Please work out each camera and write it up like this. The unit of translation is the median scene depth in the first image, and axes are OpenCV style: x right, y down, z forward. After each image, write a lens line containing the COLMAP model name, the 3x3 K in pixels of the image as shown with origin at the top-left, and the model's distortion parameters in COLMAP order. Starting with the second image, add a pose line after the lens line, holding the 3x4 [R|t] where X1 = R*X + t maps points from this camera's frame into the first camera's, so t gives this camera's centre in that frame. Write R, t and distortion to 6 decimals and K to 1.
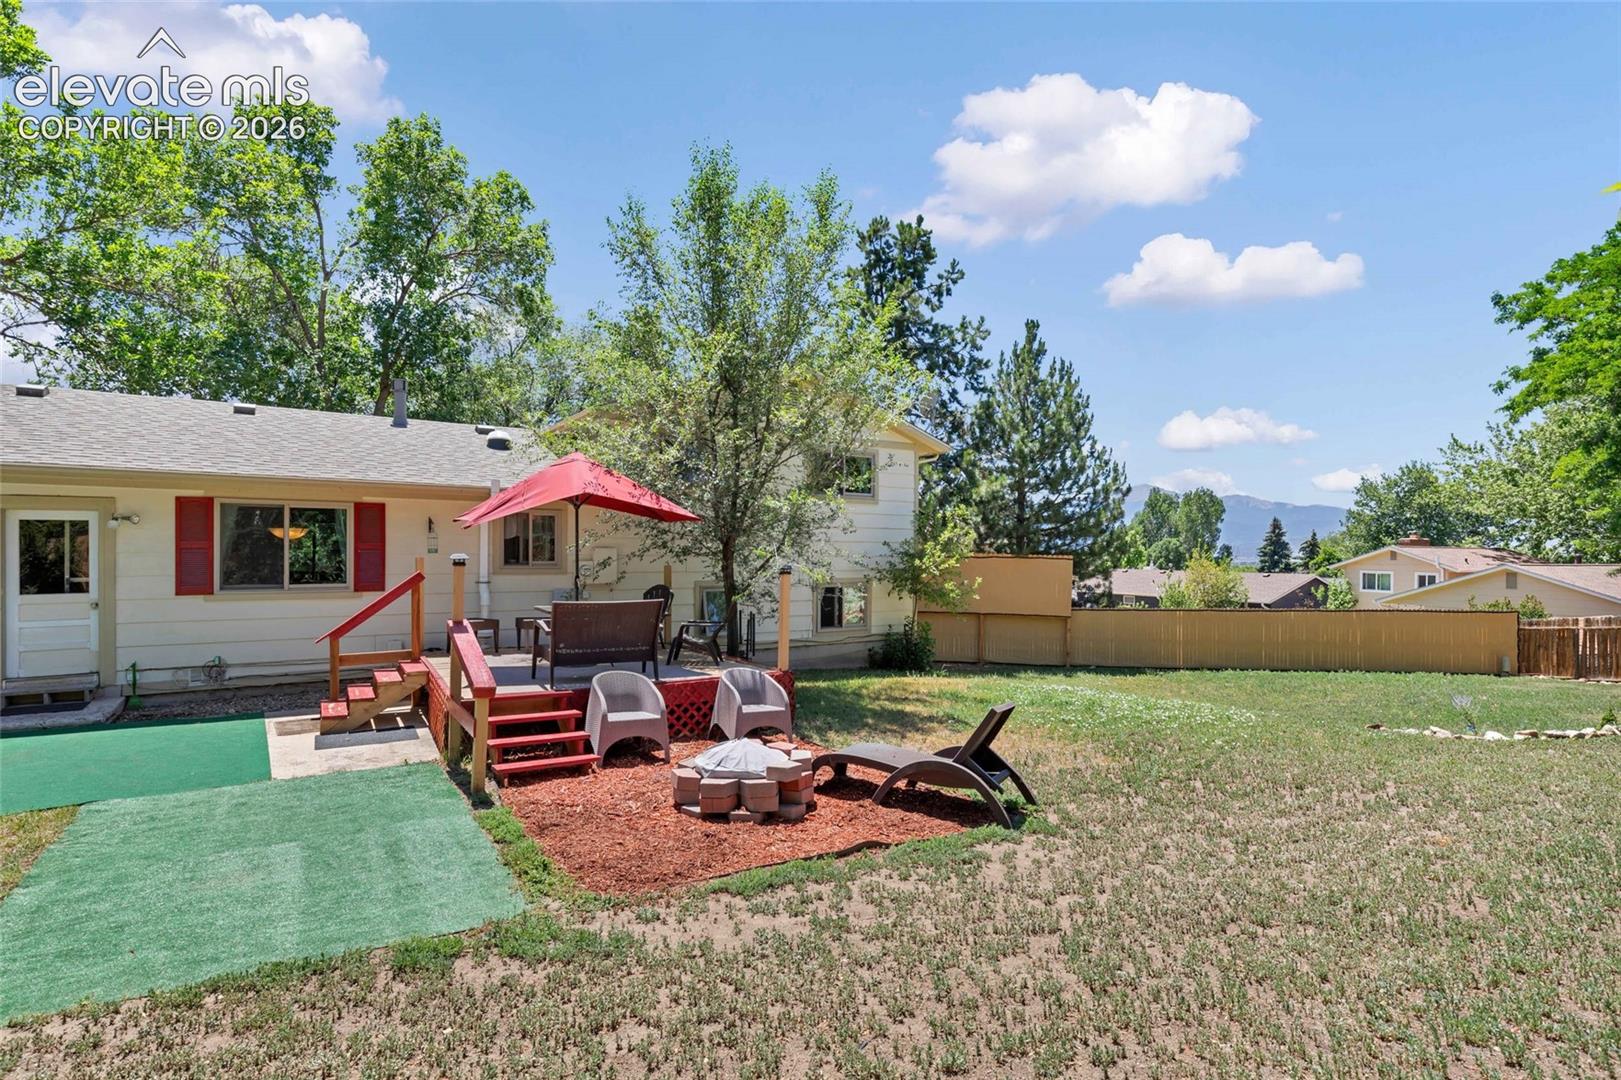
lens RADIAL K [[799.4, 0, 806.7], [0, 799.4, 532.7], [0, 0, 1]] dist [0.004558, 0.000148]
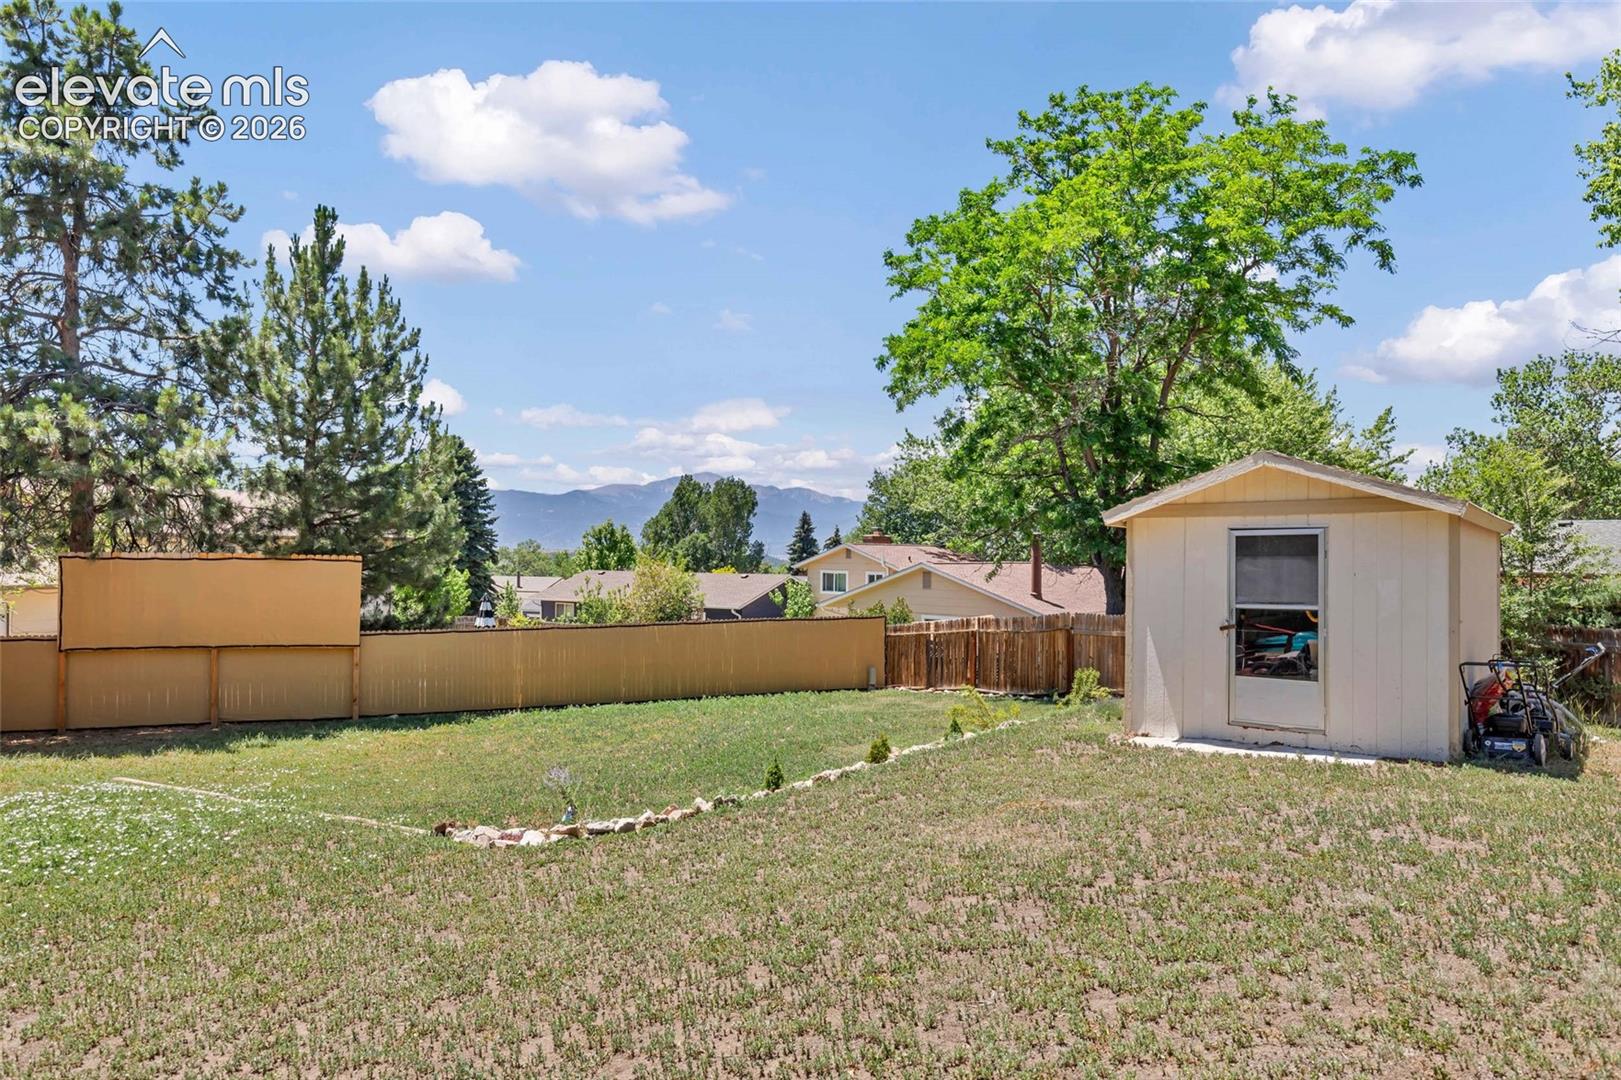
lens RADIAL K [[976.5, 0, 807.9], [0, 976.5, 546.2], [0, 0, 1]] dist [0.004511, 0.000610]
pose [[0.879154, -0.000483, 0.476537, 0.287748], [-0.009158, 0.999798, 0.017908, 0.002182], [-0.476449, -0.020108, 0.878972, 0.090799]]
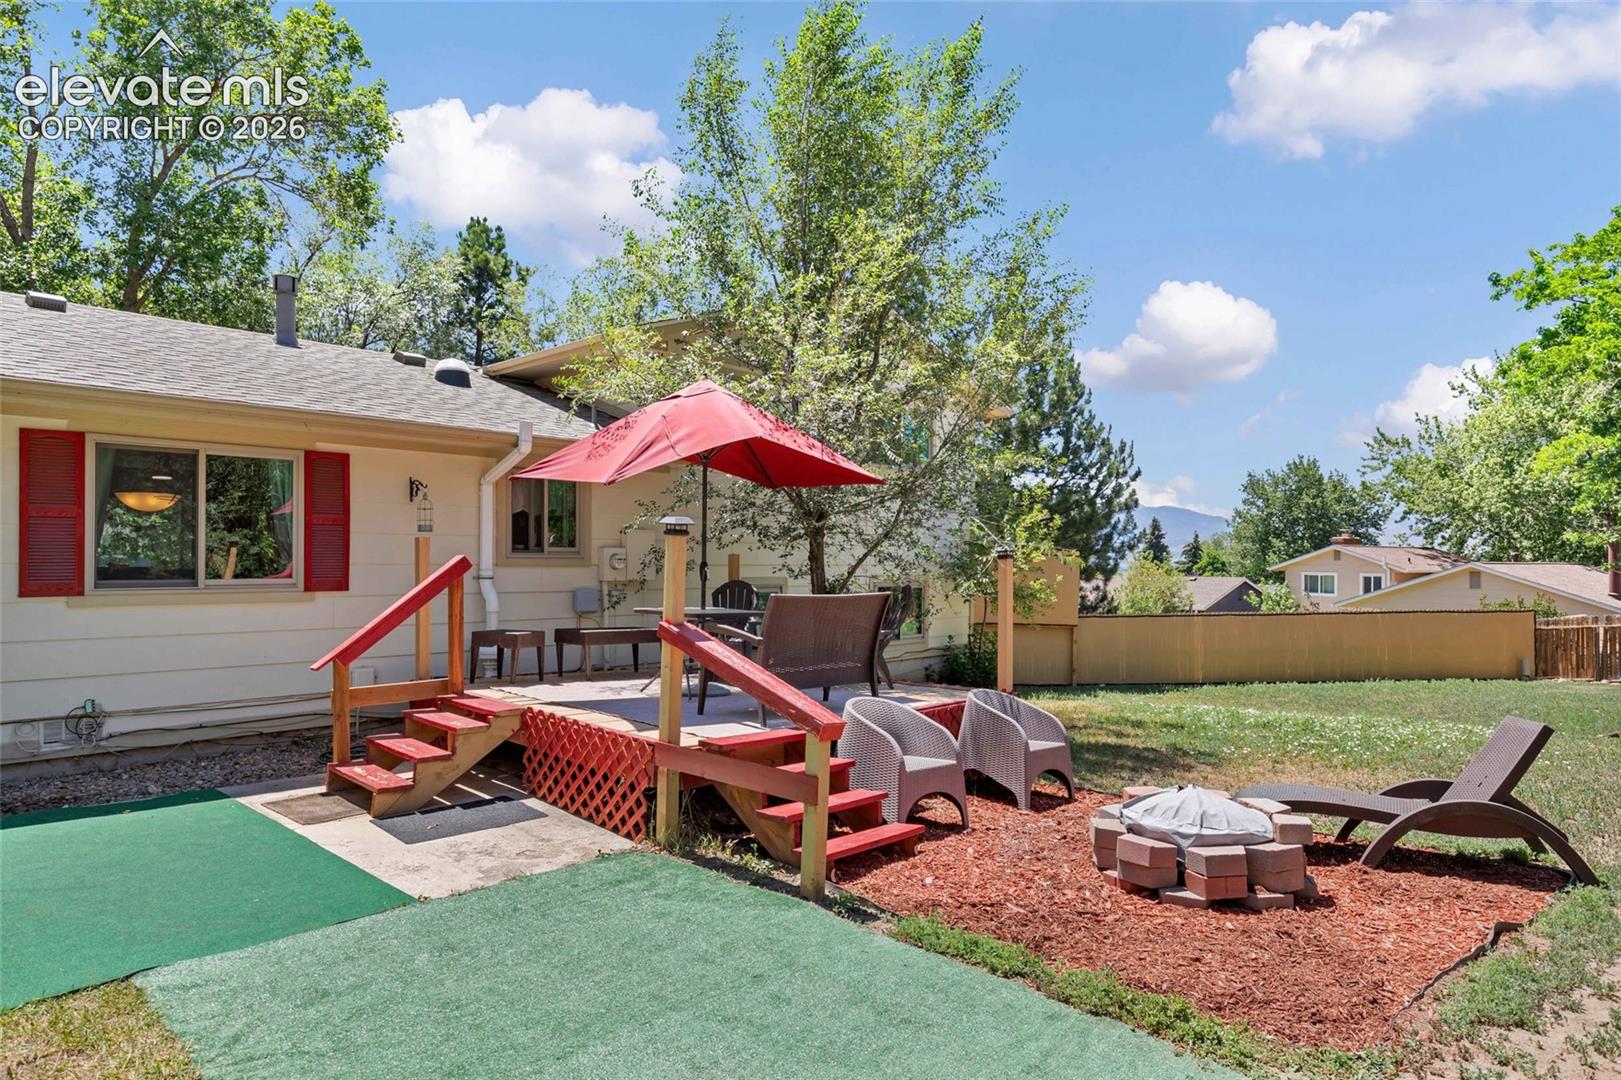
lens RADIAL K [[976.5, 0, 807.6], [0, 976.5, 535.7], [0, 0, 1]] dist [0.004511, 0.000610]
pose [[0.975586, 0.002750, 0.219602, -0.174421], [-0.002739, 0.999996, -0.000354, 0.014523], [-0.219602, -0.000256, 0.975590, 0.080272]]
